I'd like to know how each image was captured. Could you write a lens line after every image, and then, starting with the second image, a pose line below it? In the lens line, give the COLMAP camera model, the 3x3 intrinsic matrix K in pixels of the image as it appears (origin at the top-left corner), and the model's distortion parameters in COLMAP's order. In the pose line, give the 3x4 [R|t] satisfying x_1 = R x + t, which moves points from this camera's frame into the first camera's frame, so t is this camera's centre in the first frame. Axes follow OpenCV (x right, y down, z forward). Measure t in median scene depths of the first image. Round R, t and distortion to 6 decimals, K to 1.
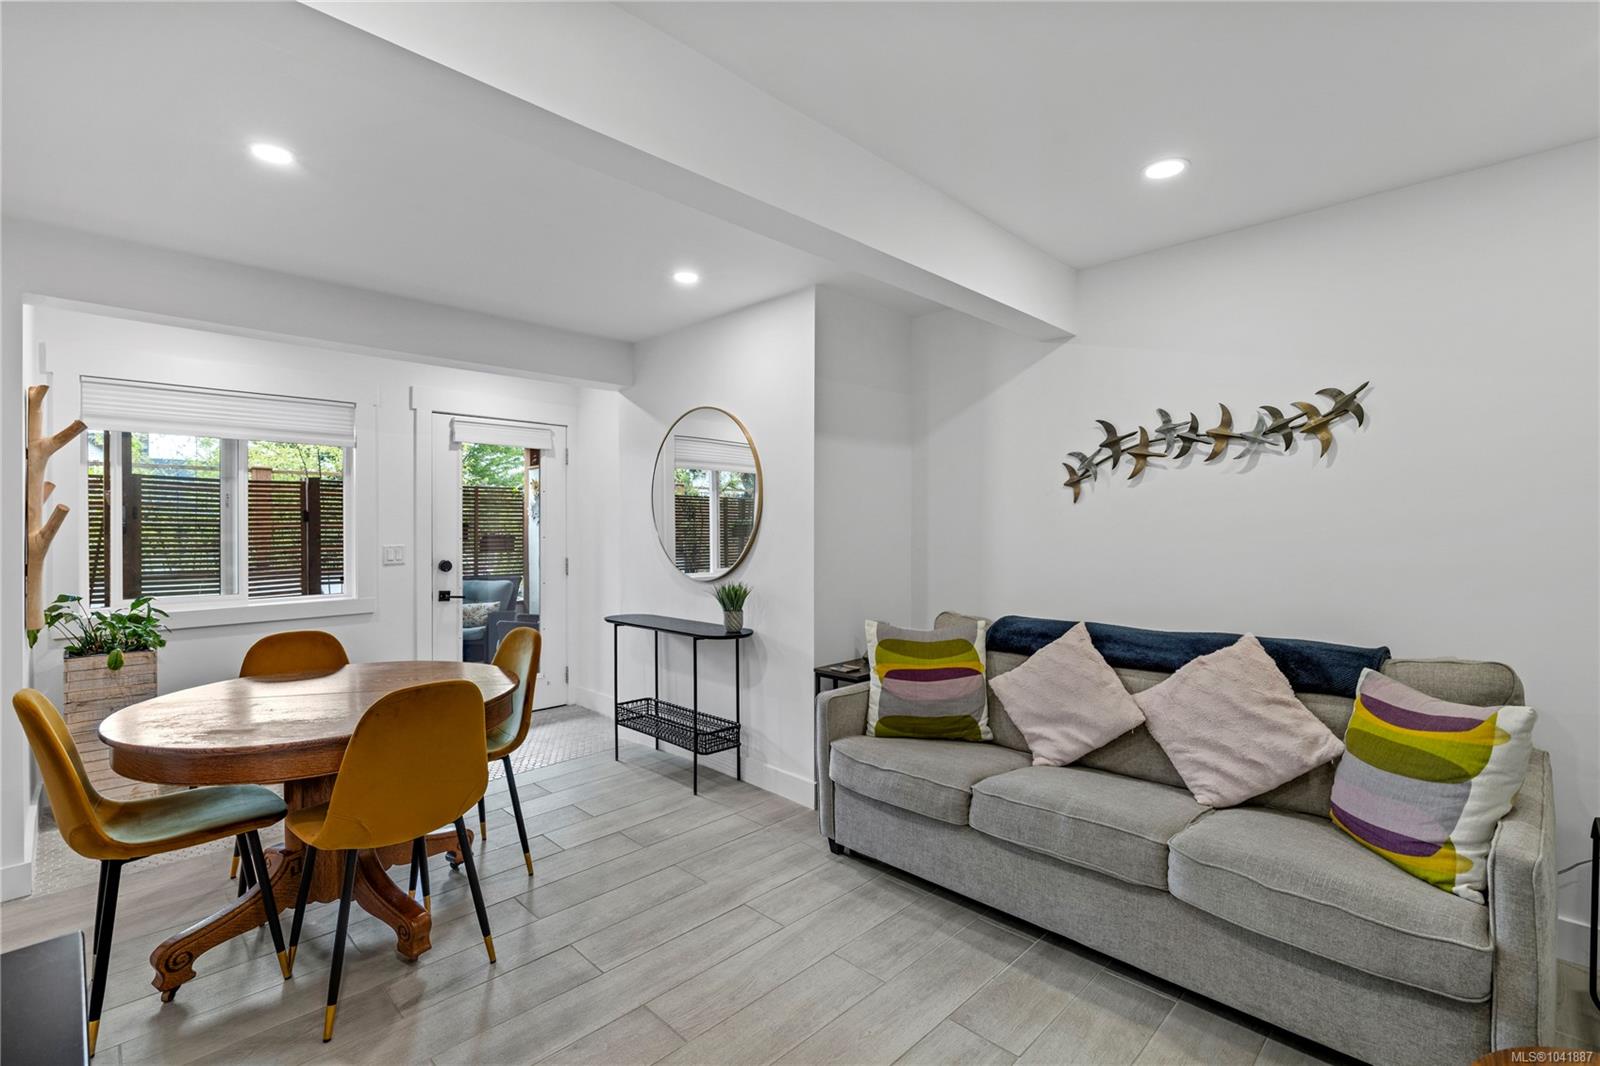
lens RADIAL K [[724.8, 0, 803.3], [0, 724.8, 527.2], [0, 0, 1]] dist [-0.000878, 0.000162]
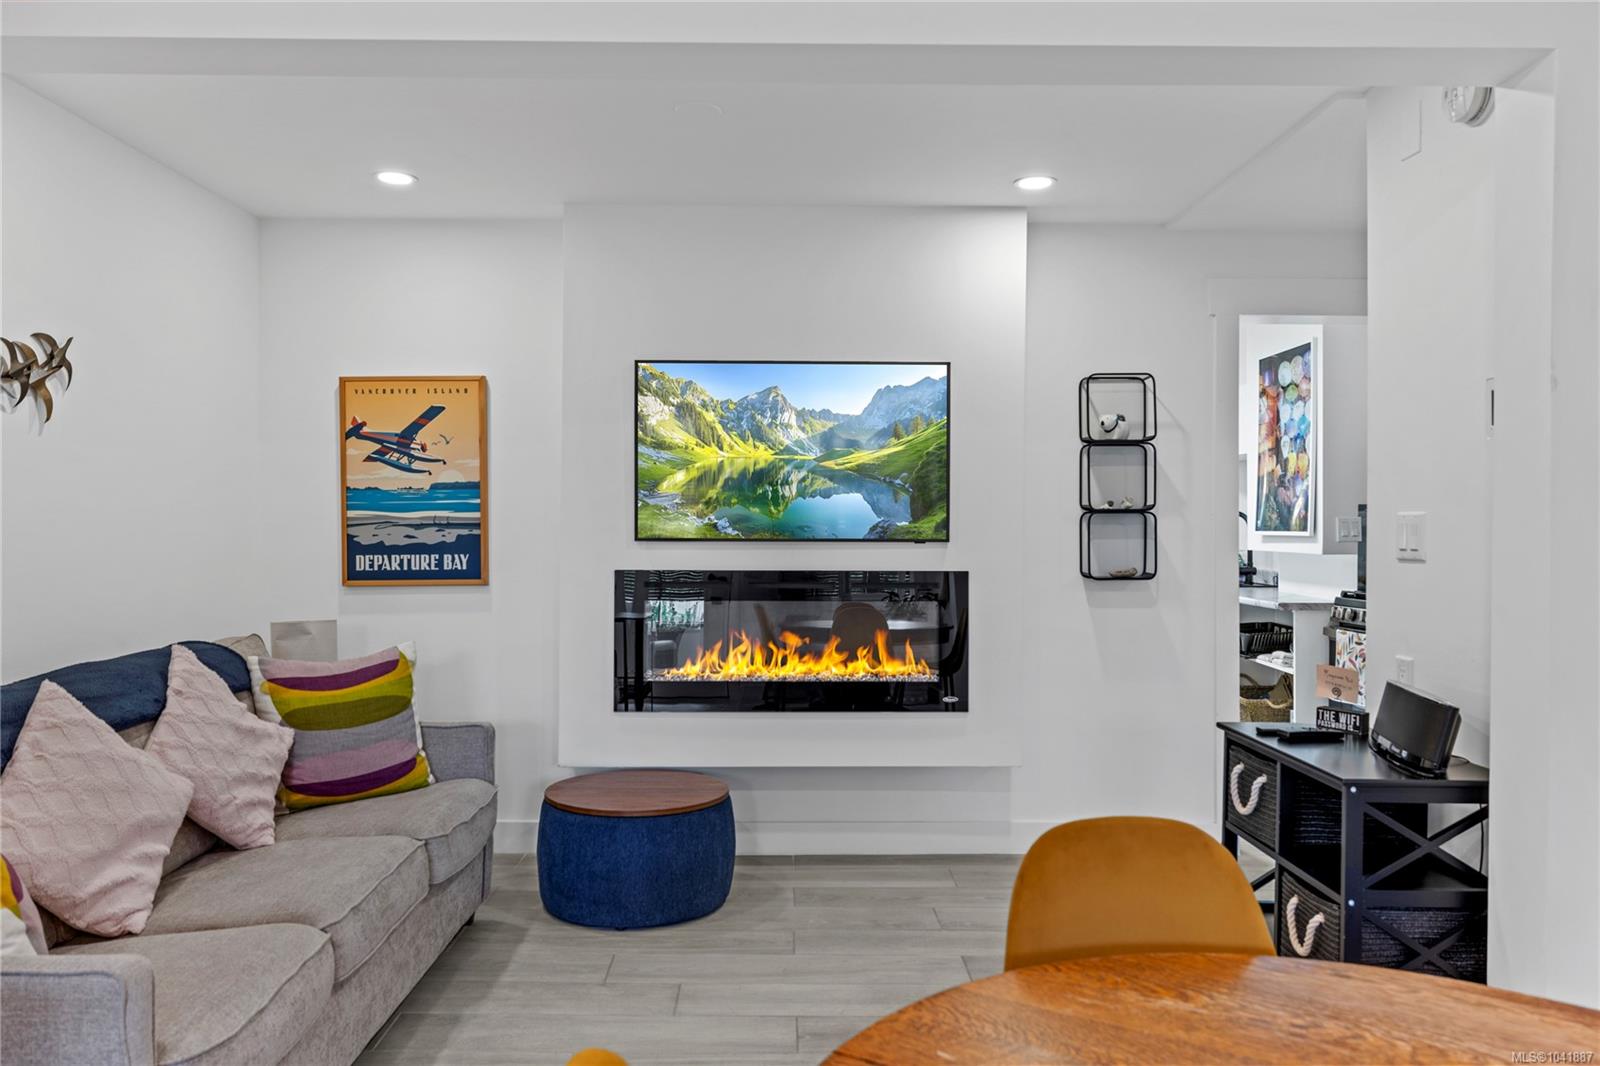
lens RADIAL K [[1141.3, 0, 793.0], [0, 1141.3, 505.7], [0, 0, 1]] dist [0.006530, -0.003142]
pose [[-0.713345, 0.006084, 0.700787, -0.497093], [-0.000607, 0.999957, -0.009299, 0.002083], [-0.700813, -0.007059, -0.713310, 0.940757]]
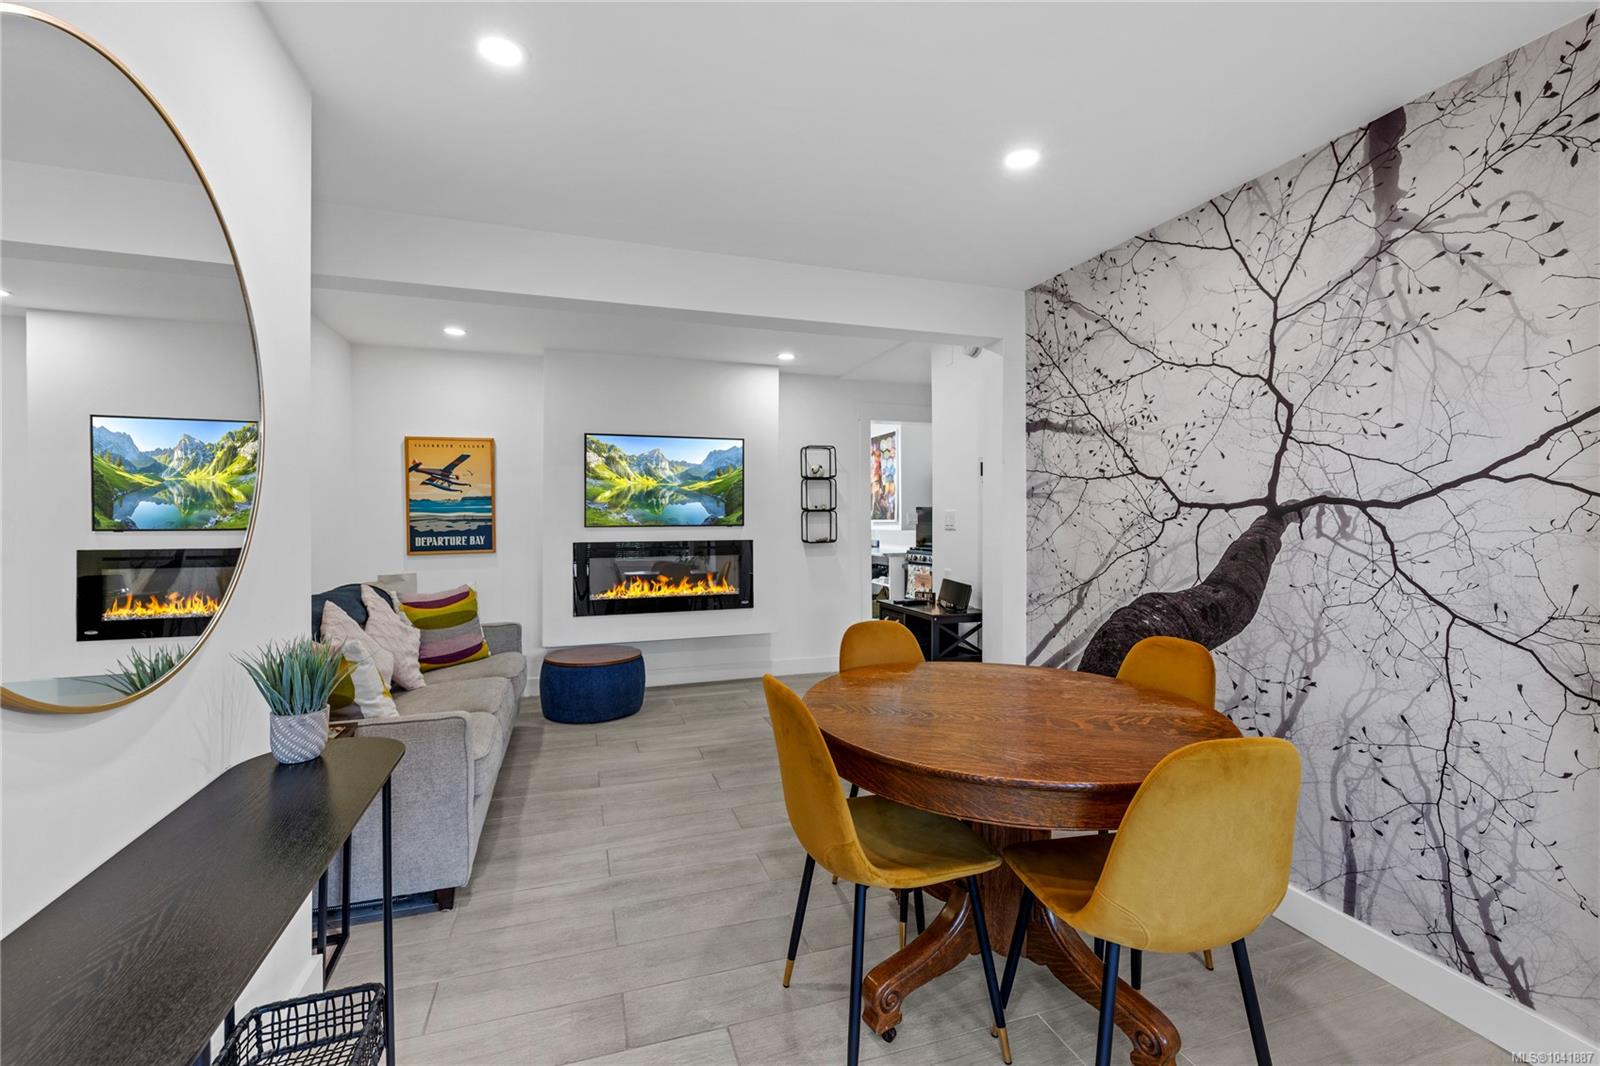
lens RADIAL K [[676.0, 0, 794.0], [0, 676.0, 505.6], [0, 0, 1]] dist [-0.003288, 0.000049]
pose [[-0.893215, 0.010833, 0.449500, -0.526634], [0.006018, 0.999908, -0.012138, 0.003418], [-0.449590, -0.008137, -0.893198, 1.218588]]
